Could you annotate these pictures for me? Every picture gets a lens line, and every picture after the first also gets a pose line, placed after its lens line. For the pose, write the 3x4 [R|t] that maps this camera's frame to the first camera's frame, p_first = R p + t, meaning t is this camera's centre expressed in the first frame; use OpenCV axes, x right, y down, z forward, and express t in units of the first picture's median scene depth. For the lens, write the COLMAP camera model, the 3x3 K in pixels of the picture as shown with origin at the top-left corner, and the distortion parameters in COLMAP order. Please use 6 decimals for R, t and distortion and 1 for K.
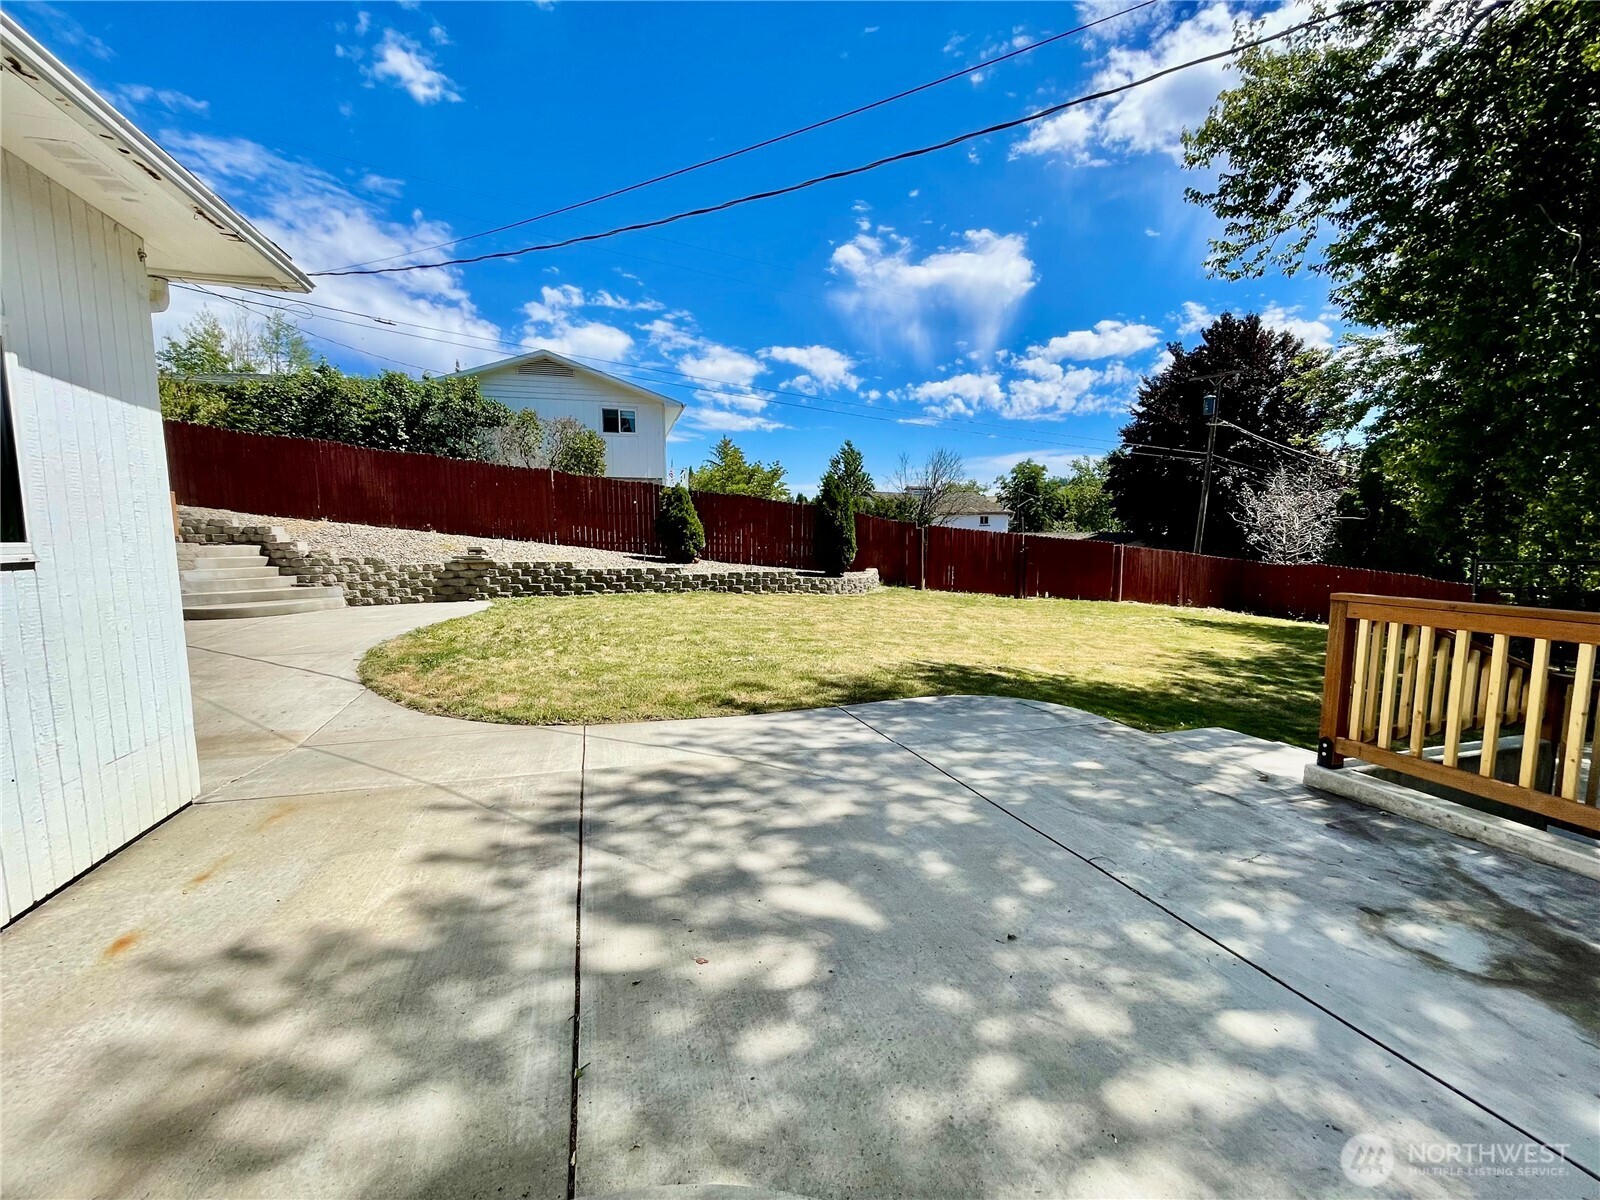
lens RADIAL K [[670.7, 0, 800.0], [0, 670.7, 600.0], [0, 0, 1]] dist [0.000355, -0.020015]
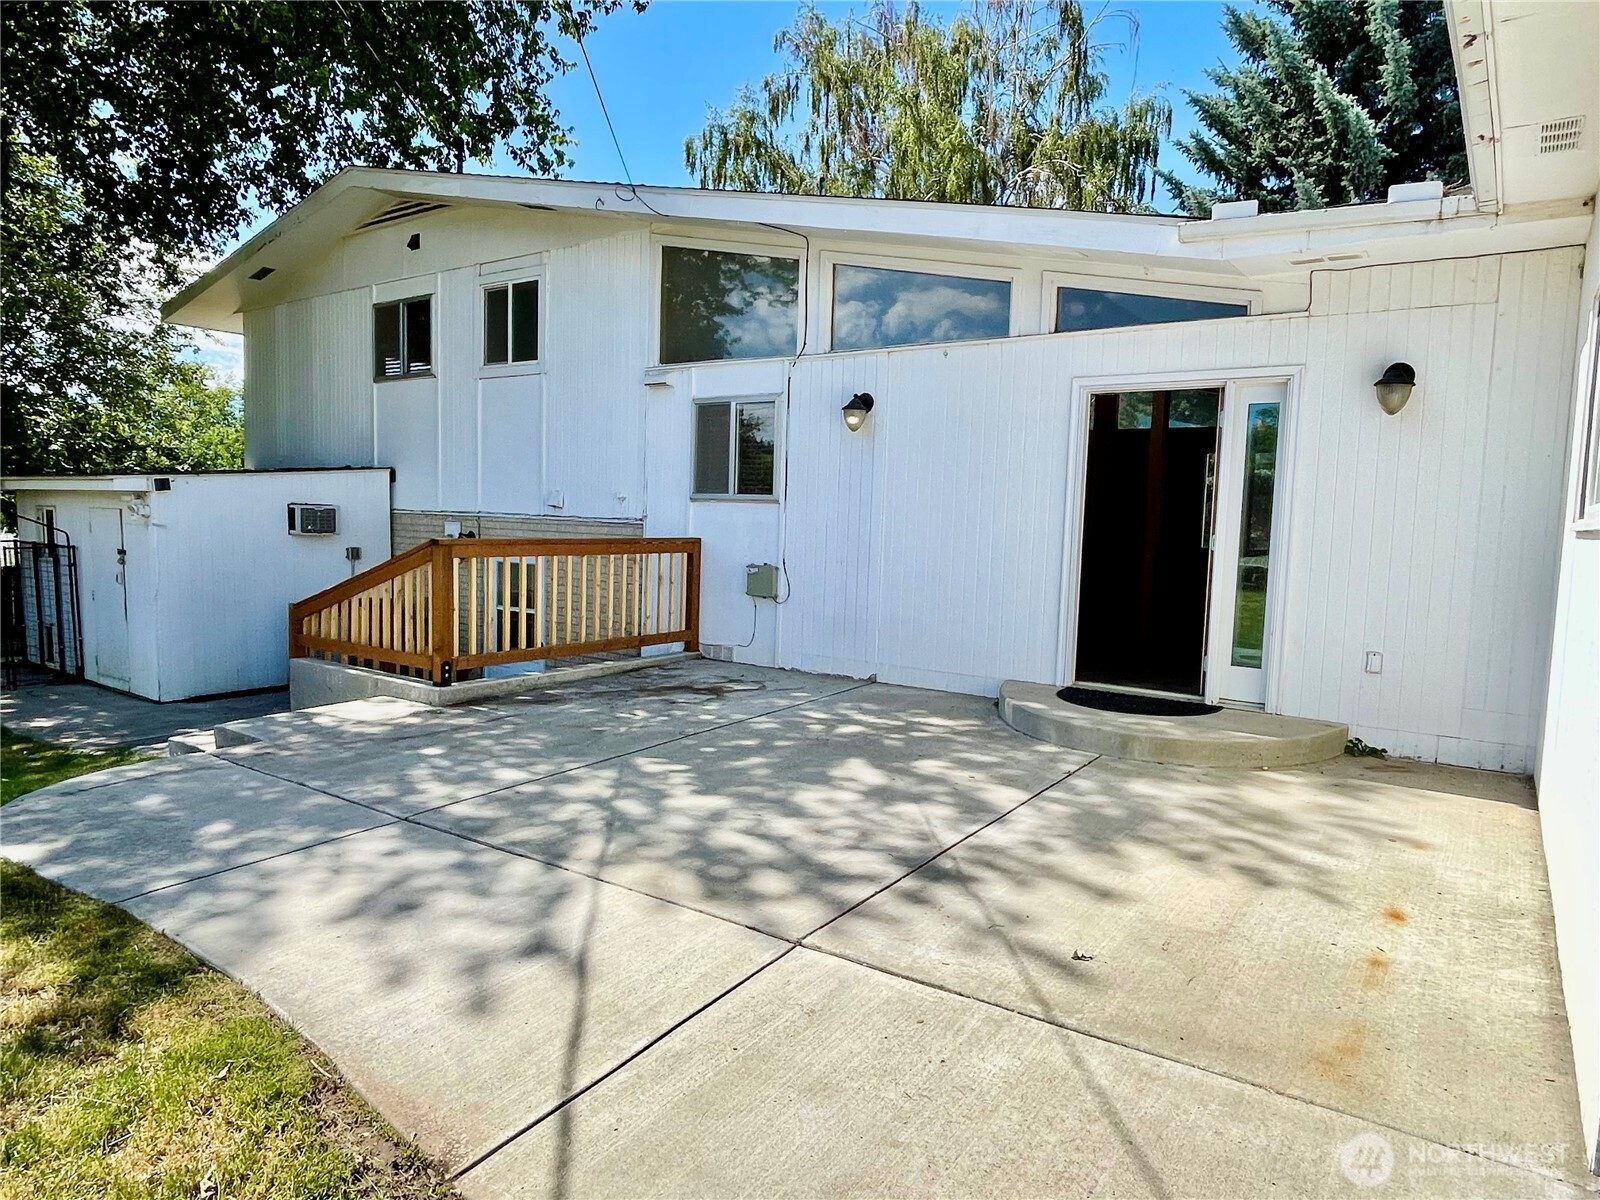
lens RADIAL K [[1000.8, 0, 800.0], [0, 1000.8, 600.0], [0, 0, 1]] dist [-0.000303, 0.000073]
pose [[-0.614934, -0.089418, 0.783492, -0.991383], [0.048105, 0.987446, 0.150451, -0.136326], [-0.787110, 0.130208, -0.602913, 1.564462]]
